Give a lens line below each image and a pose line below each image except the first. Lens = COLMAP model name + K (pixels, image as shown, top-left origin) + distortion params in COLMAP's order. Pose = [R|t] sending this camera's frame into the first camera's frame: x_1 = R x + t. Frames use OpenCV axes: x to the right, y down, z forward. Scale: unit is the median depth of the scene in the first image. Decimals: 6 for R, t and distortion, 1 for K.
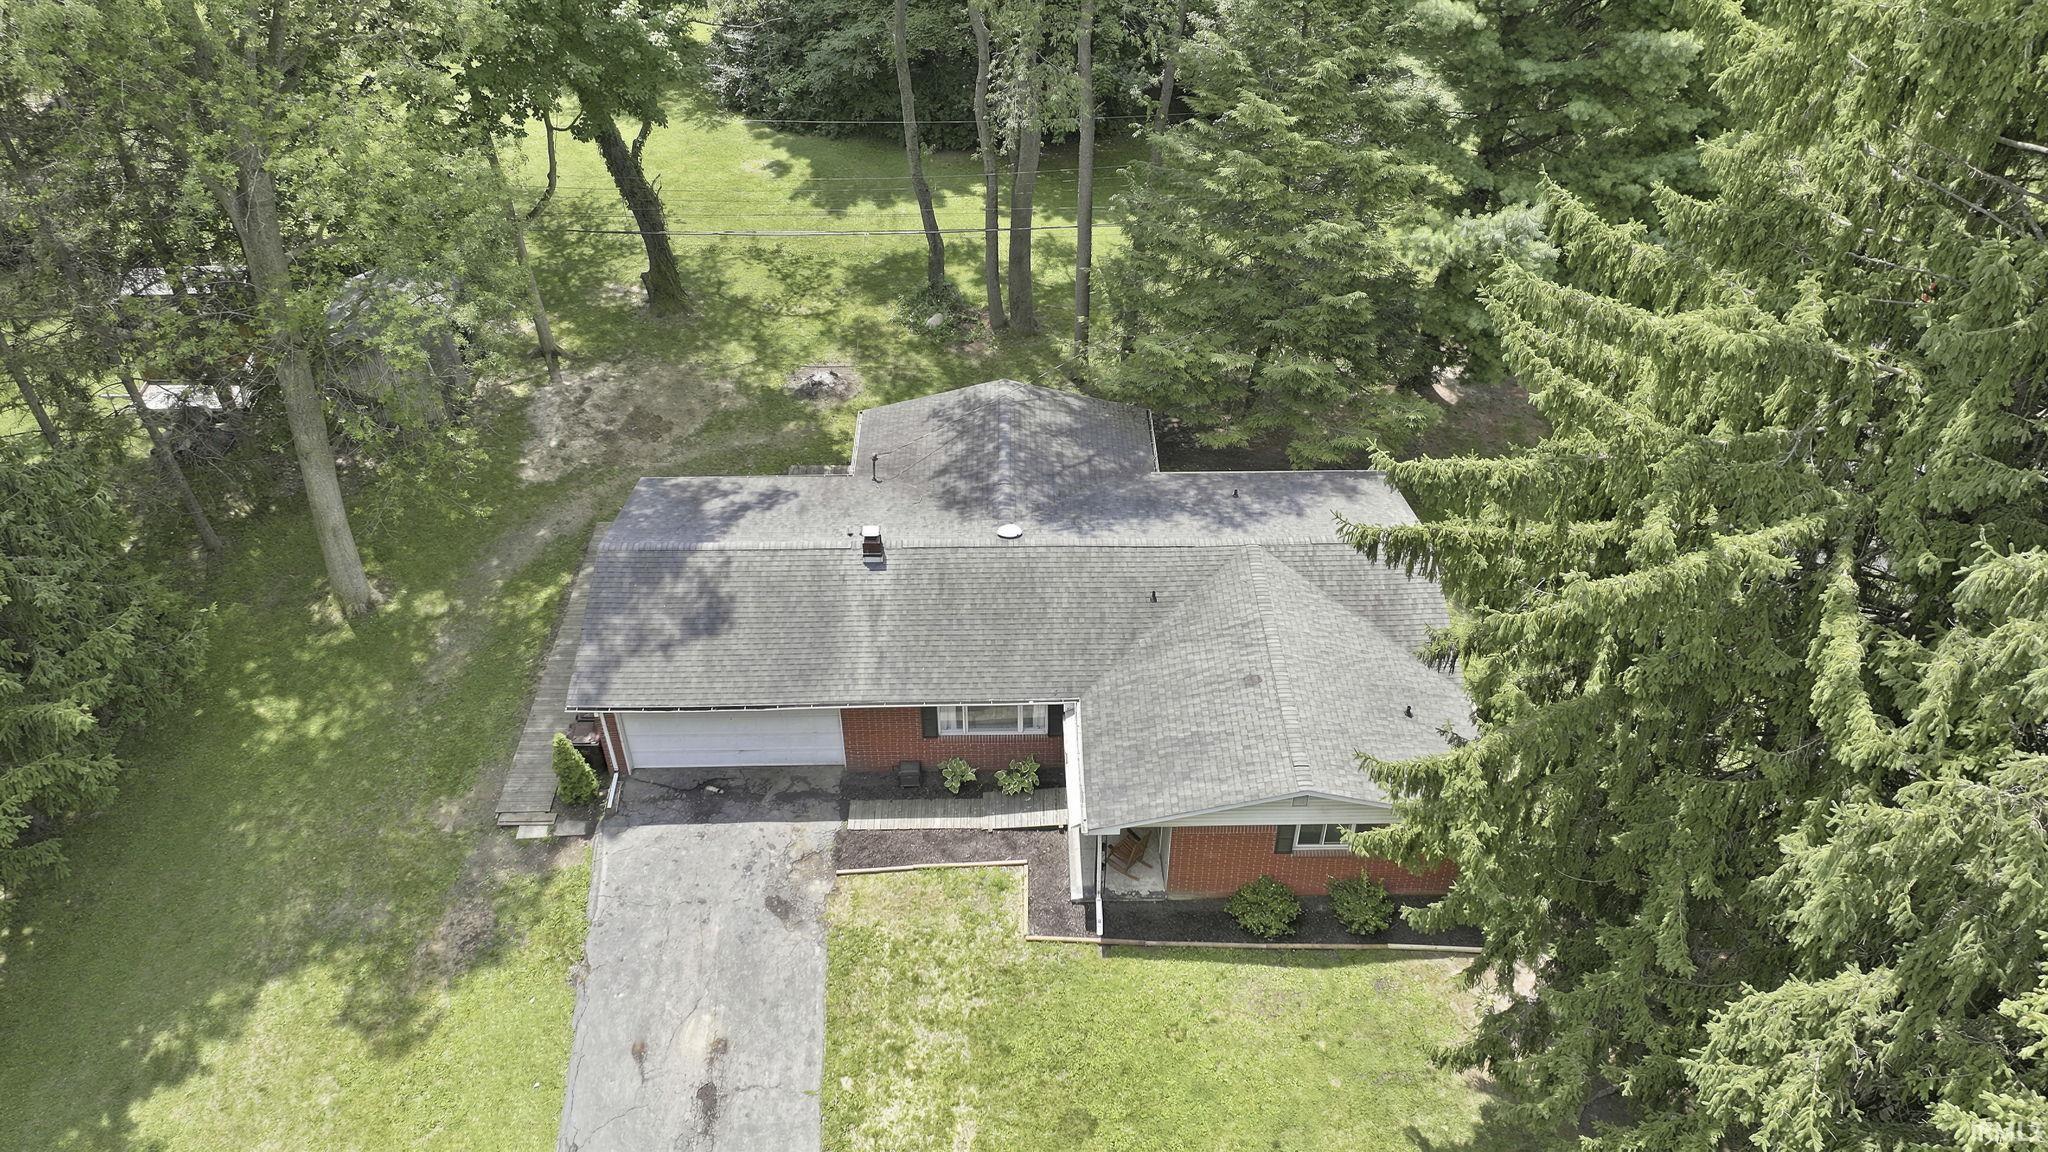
lens RADIAL K [[1401.3, 0, 1028.5], [0, 1401.3, 565.0], [0, 0, 1]] dist [0.005182, -0.002411]
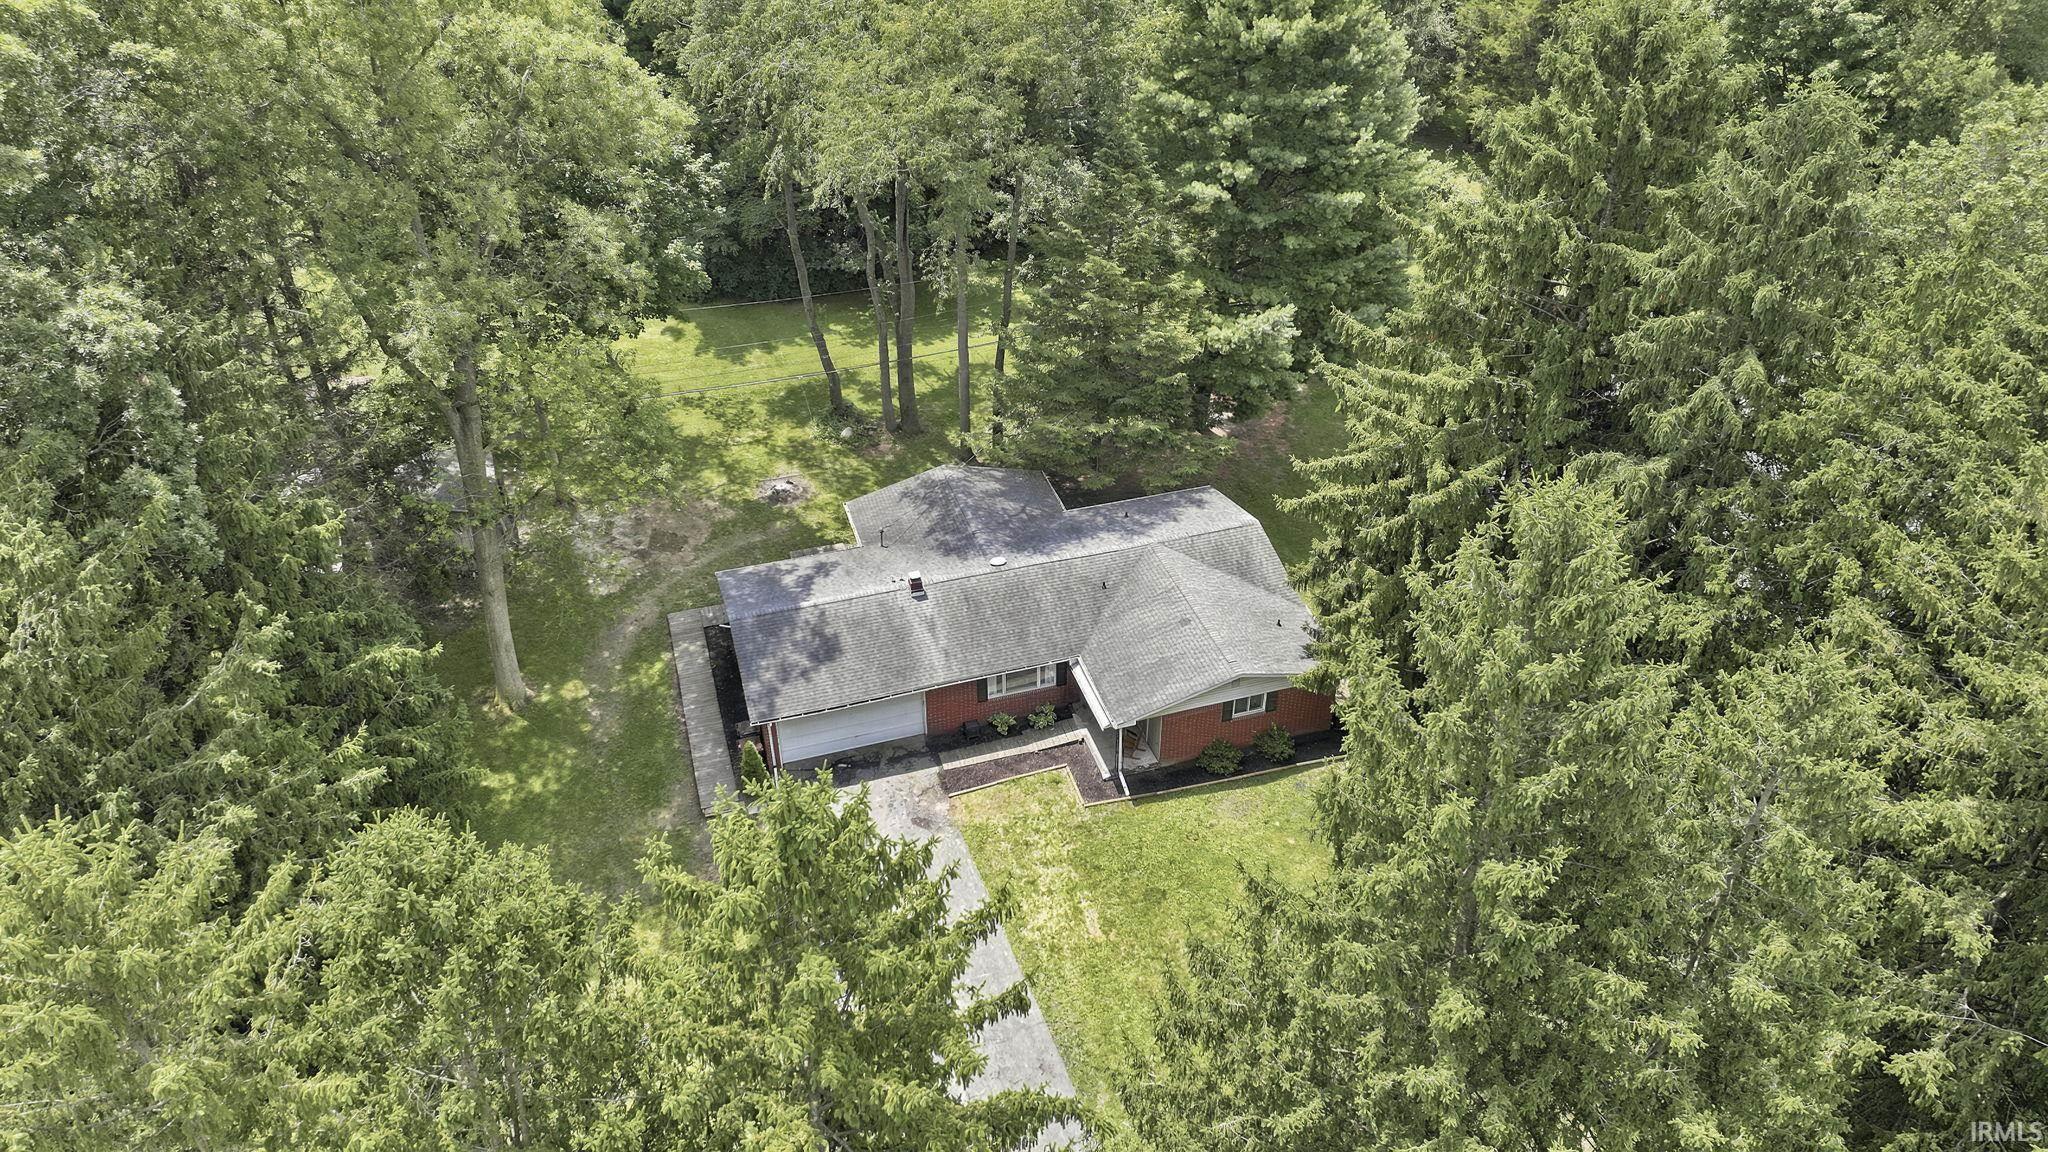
lens RADIAL K [[1401.3, 0, 1018.8], [0, 1401.3, 579.0], [0, 0, 1]] dist [0.005182, -0.002411]
pose [[0.959314, -0.168105, 0.226843, -0.351205], [0.178317, 0.983652, -0.025148, 0.037842], [-0.218907, 0.064575, 0.973607, -0.484301]]
